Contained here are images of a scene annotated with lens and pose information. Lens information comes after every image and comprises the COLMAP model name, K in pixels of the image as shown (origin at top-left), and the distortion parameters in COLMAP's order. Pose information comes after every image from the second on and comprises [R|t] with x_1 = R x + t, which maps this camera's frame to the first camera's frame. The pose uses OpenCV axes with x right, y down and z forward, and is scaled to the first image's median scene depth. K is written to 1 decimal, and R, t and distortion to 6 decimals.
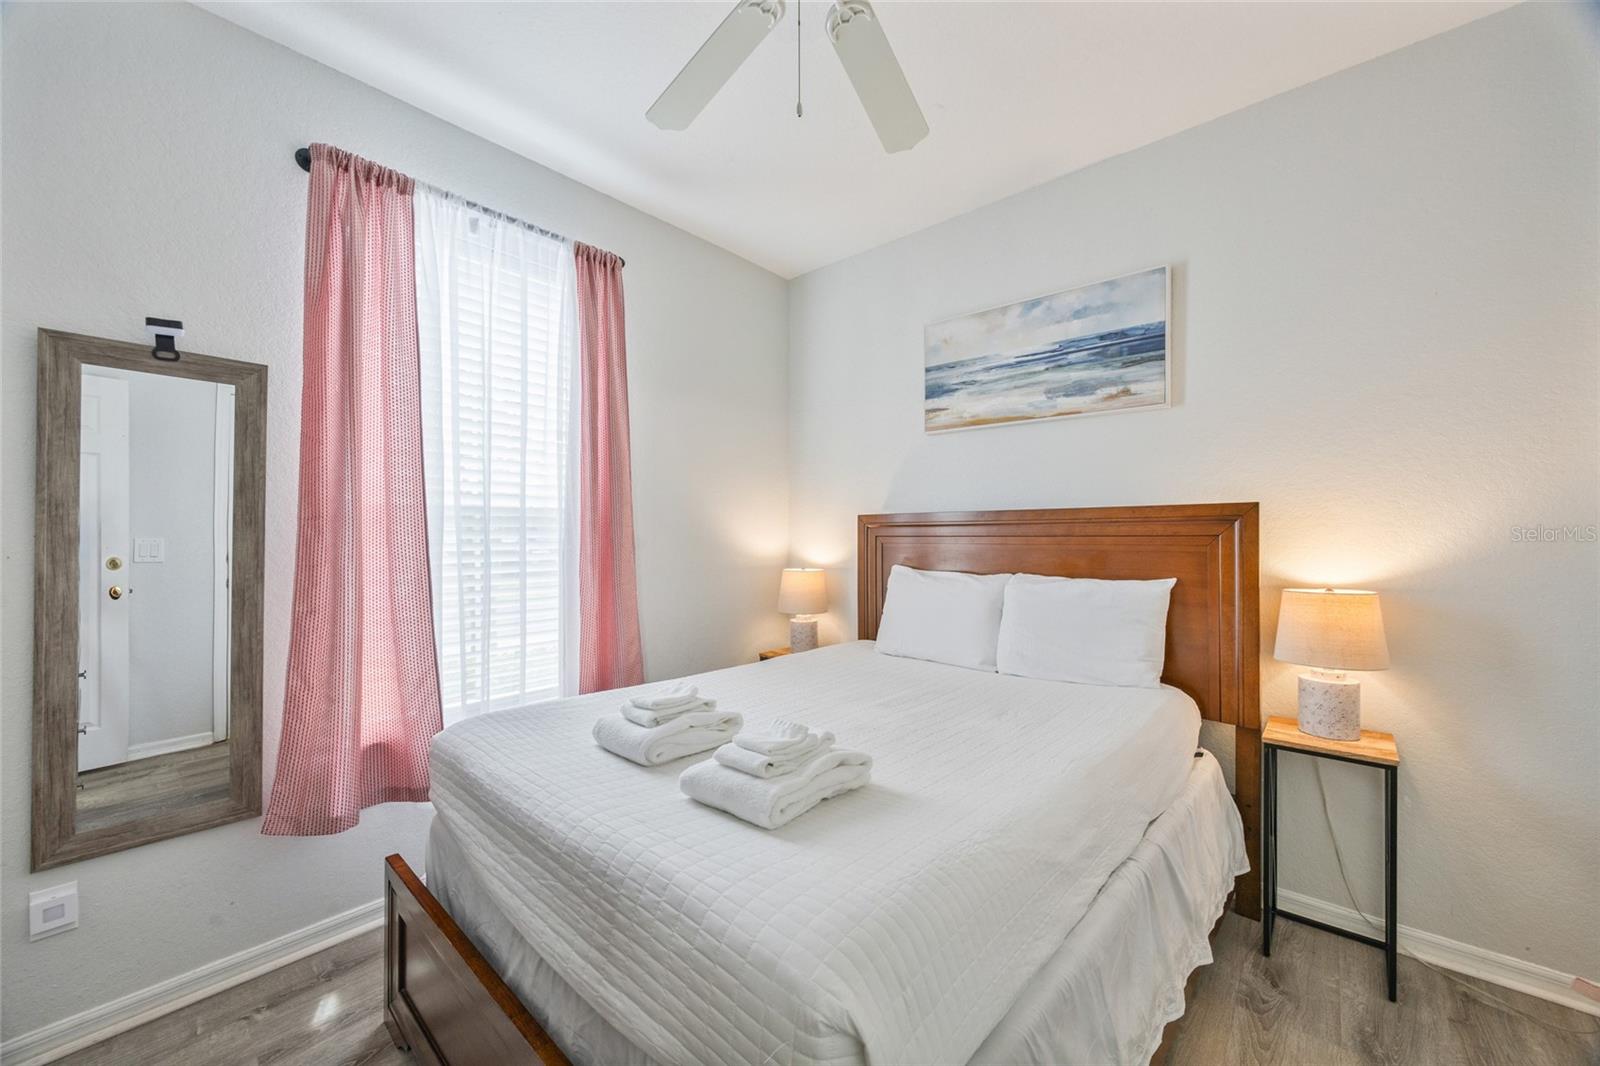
lens RADIAL K [[610.2, 0, 793.0], [0, 610.2, 532.7], [0, 0, 1]] dist [-0.001473, -0.000776]
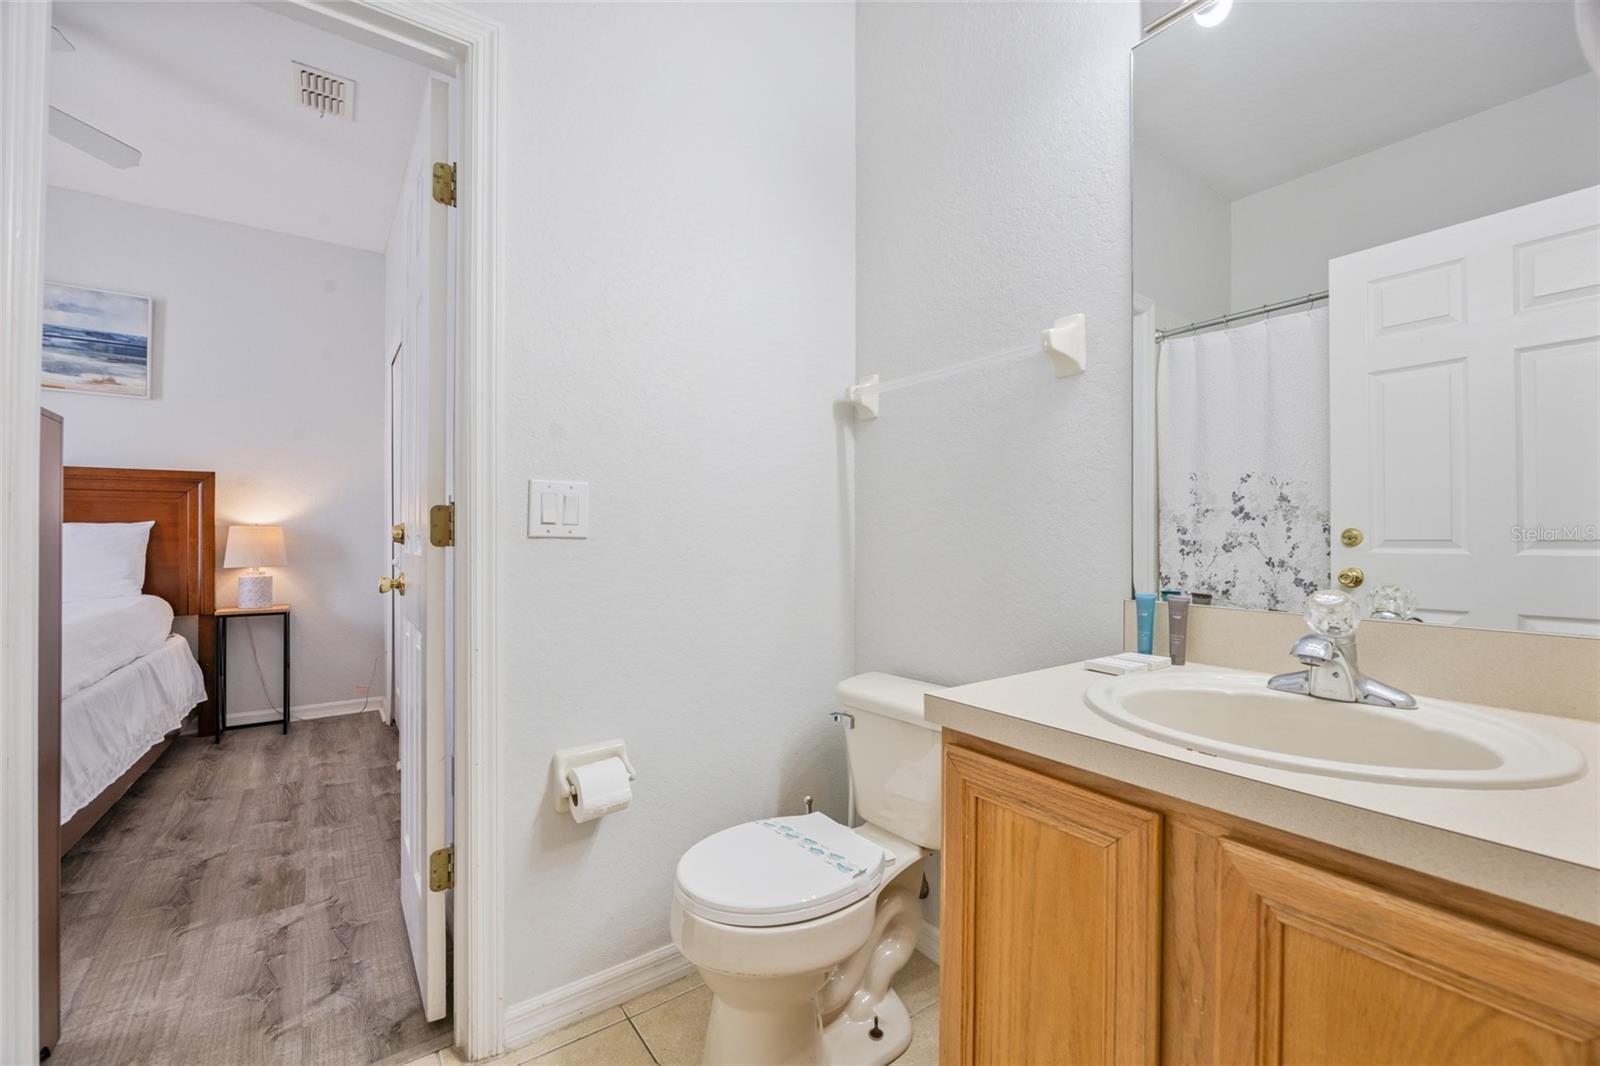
lens RADIAL K [[670.4, 0, 800.3], [0, 670.4, 537.8], [0, 0, 1]] dist [-0.013983, 0.000817]
pose [[0.218867, 0.008459, 0.975718, -0.512652], [0.000968, 0.999960, -0.008886, 0.120117], [-0.975754, 0.002889, 0.218850, -0.756094]]
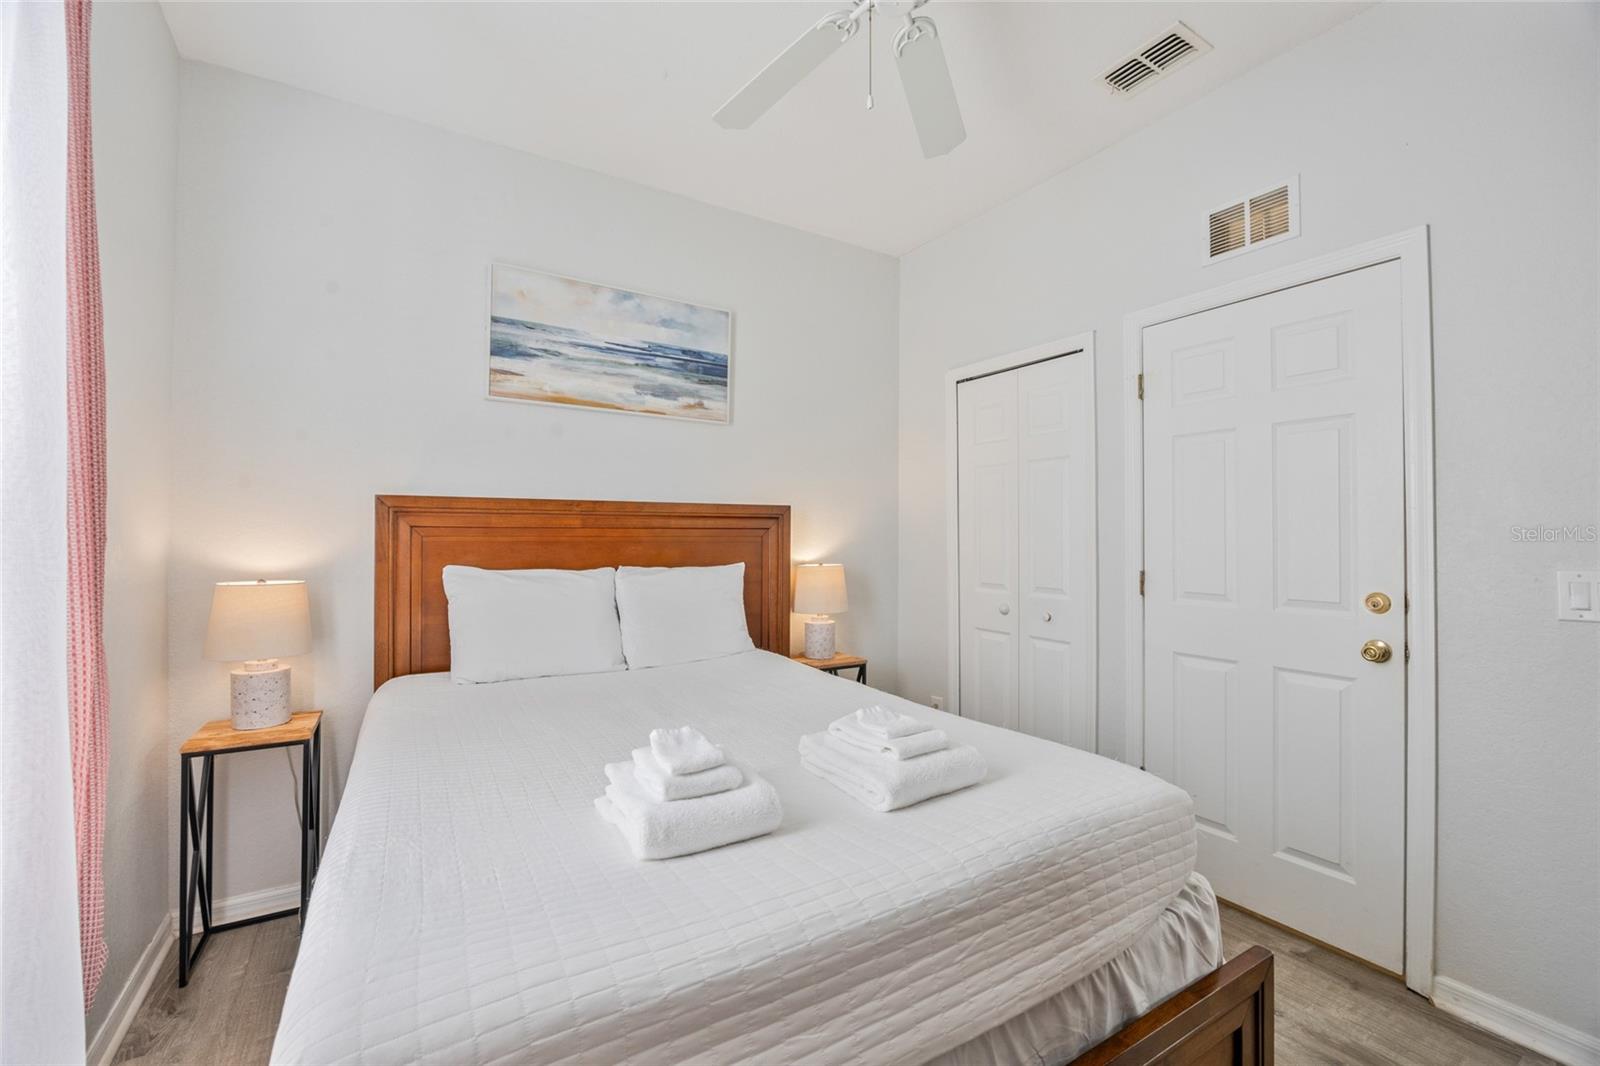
lens RADIAL K [[670.4, 0, 796.3], [0, 670.4, 525.8], [0, 0, 1]] dist [-0.013983, 0.000817]
pose [[0.280885, 0.015943, 0.959609, -0.630014], [-0.006127, 0.999871, -0.014819, 0.017492], [-0.959722, -0.001717, 0.280947, 0.468609]]
